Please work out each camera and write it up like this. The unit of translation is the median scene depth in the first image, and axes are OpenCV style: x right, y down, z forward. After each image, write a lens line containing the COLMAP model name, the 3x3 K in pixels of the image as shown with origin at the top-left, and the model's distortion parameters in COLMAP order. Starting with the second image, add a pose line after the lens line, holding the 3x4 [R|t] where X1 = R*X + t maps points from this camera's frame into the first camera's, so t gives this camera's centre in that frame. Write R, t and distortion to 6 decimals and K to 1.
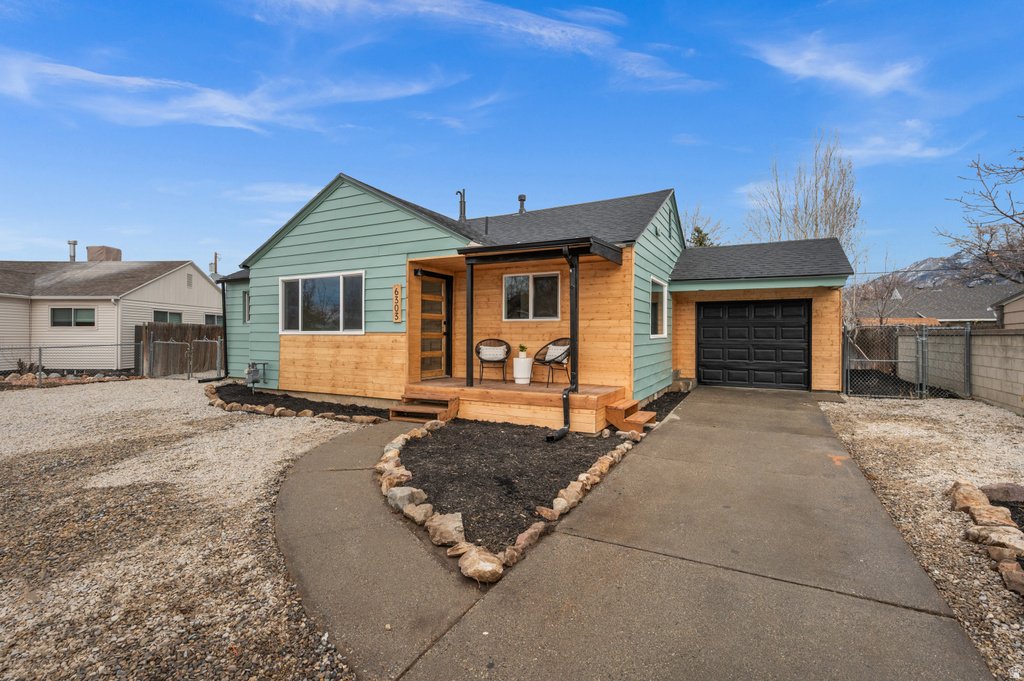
lens RADIAL K [[473.9, 0, 518.2], [0, 473.9, 338.2], [0, 0, 1]] dist [-0.000002, -0.000040]
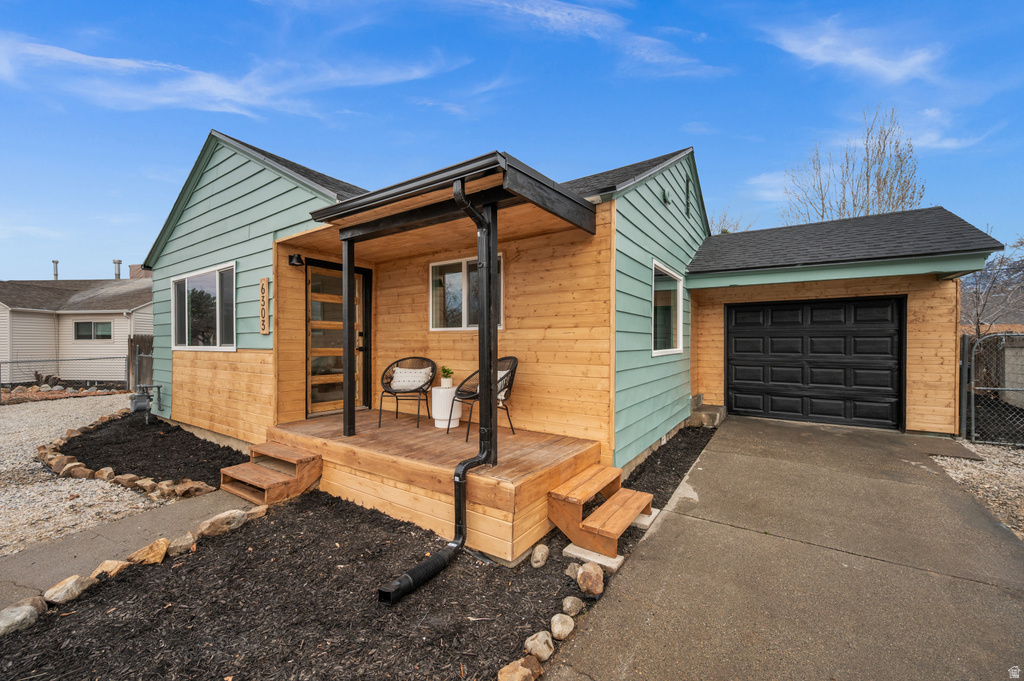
lens RADIAL K [[406.3, 0, 513.7], [0, 406.3, 348.6], [0, 0, 1]] dist [-0.000598, -0.000095]
pose [[0.993419, -0.002074, -0.114520, 0.152463], [0.002702, 0.999982, 0.005326, -0.013548], [0.114507, -0.005601, 0.993407, 0.422132]]
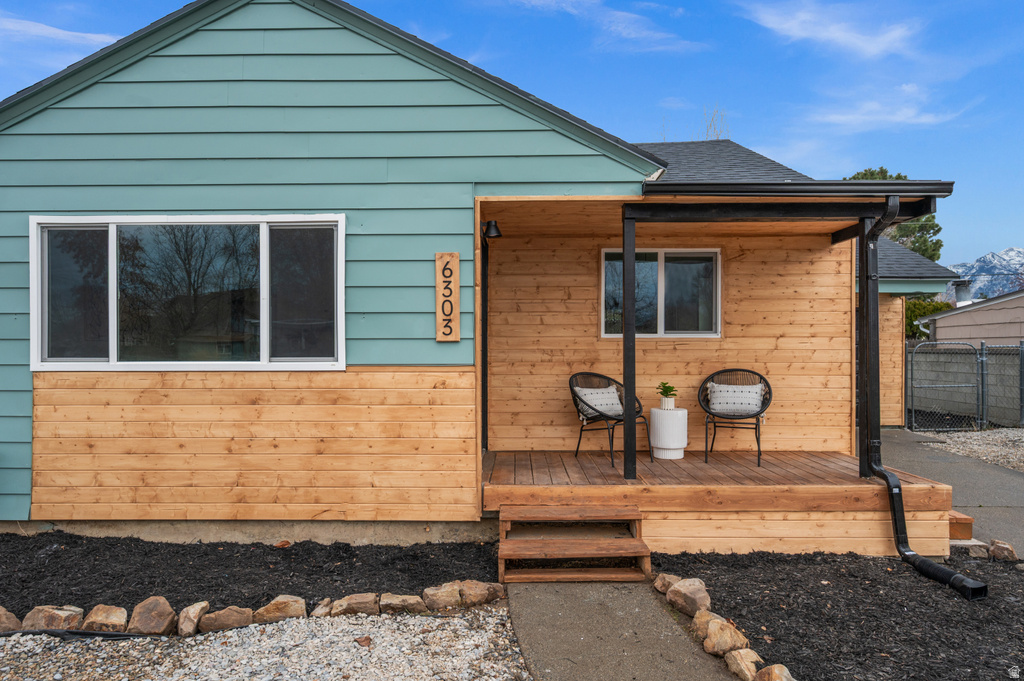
lens RADIAL K [[612.0, 0, 510.4], [0, 612.0, 350.1], [0, 0, 1]] dist [-0.000473, -0.000585]
pose [[0.891562, -0.007299, 0.452840, -0.417607], [0.007463, 0.999971, 0.001425, -0.023893], [-0.452838, 0.002109, 0.891591, 0.439024]]
